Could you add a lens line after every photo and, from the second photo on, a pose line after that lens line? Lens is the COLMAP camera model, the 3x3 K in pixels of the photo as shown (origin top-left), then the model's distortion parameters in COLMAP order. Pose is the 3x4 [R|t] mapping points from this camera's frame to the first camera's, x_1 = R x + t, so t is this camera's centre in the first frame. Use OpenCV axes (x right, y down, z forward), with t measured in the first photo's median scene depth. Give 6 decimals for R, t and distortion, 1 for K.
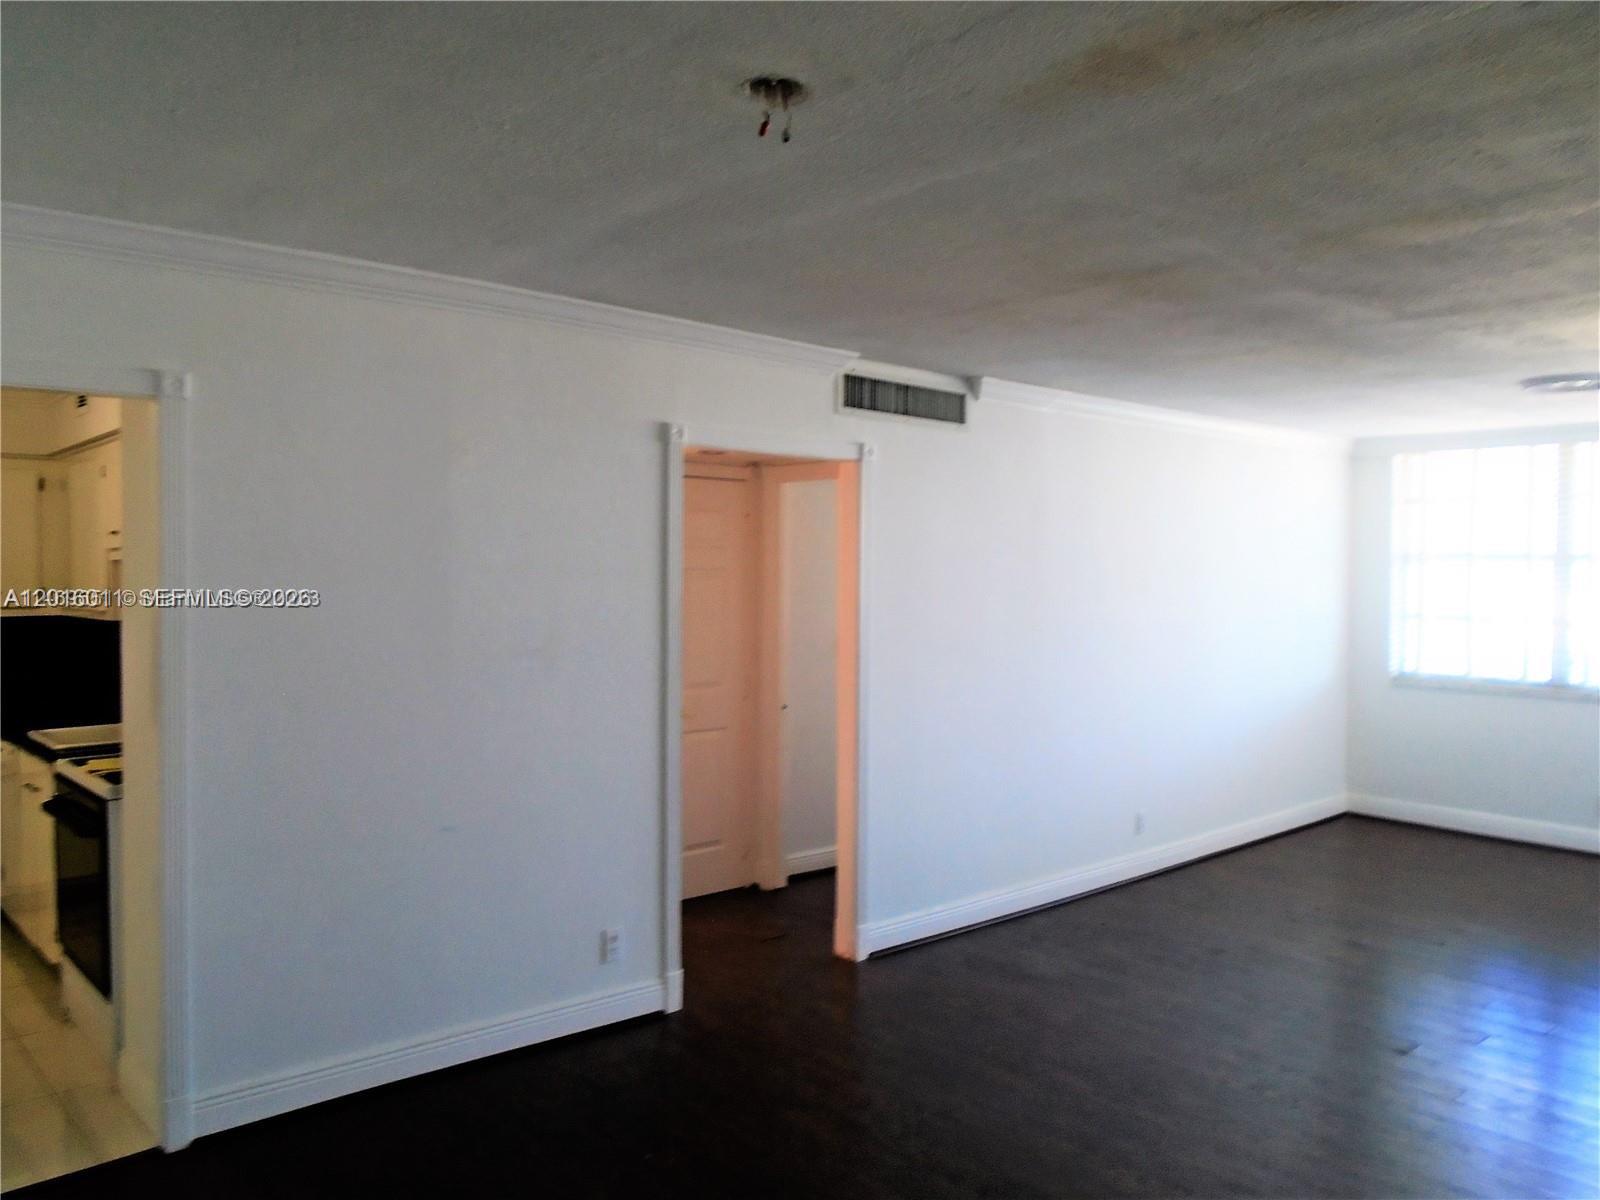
lens RADIAL K [[1243.9, 0, 800.9], [0, 1243.9, 585.6], [0, 0, 1]] dist [-0.002957, -0.009151]
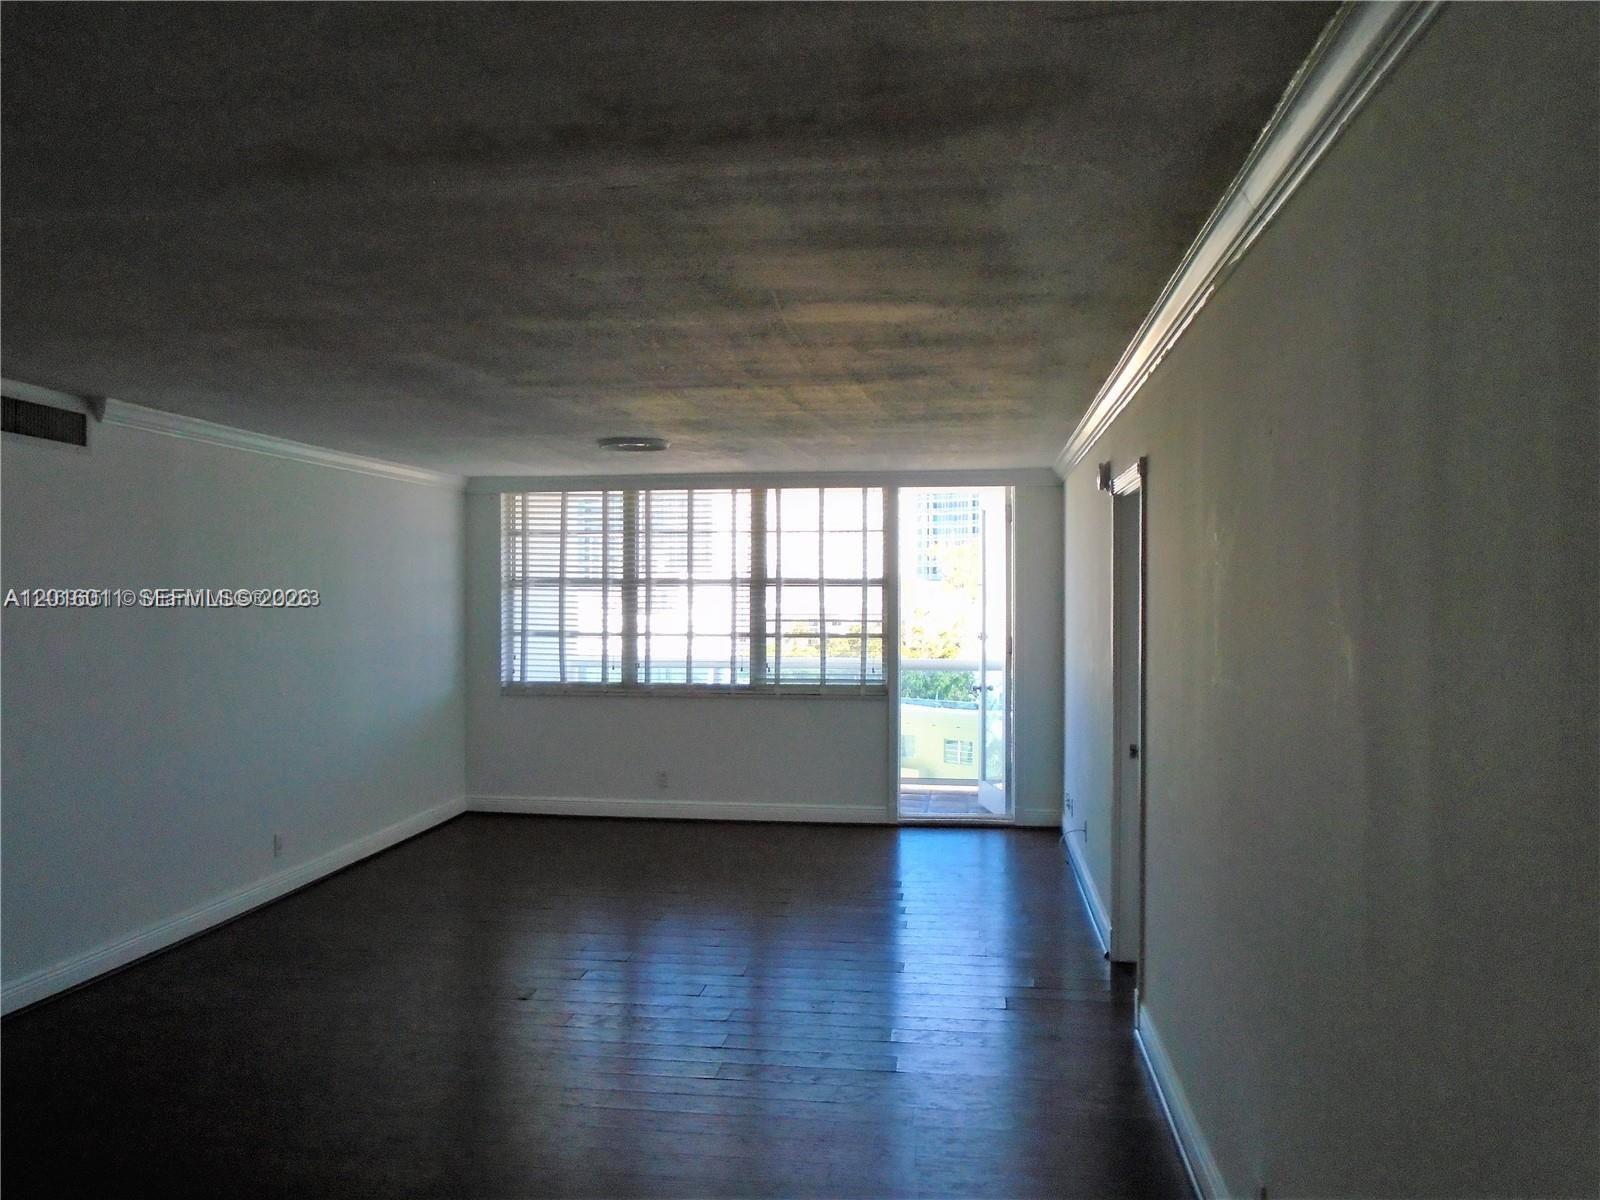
lens RADIAL K [[1243.9, 0, 800.9], [0, 1243.9, 585.6], [0, 0, 1]] dist [-0.002957, -0.009151]
pose [[0.768873, -0.009712, 0.639328, -0.066084], [0.024846, 0.999583, -0.014695, 0.005786], [-0.638919, 0.027184, 0.768794, -0.093241]]
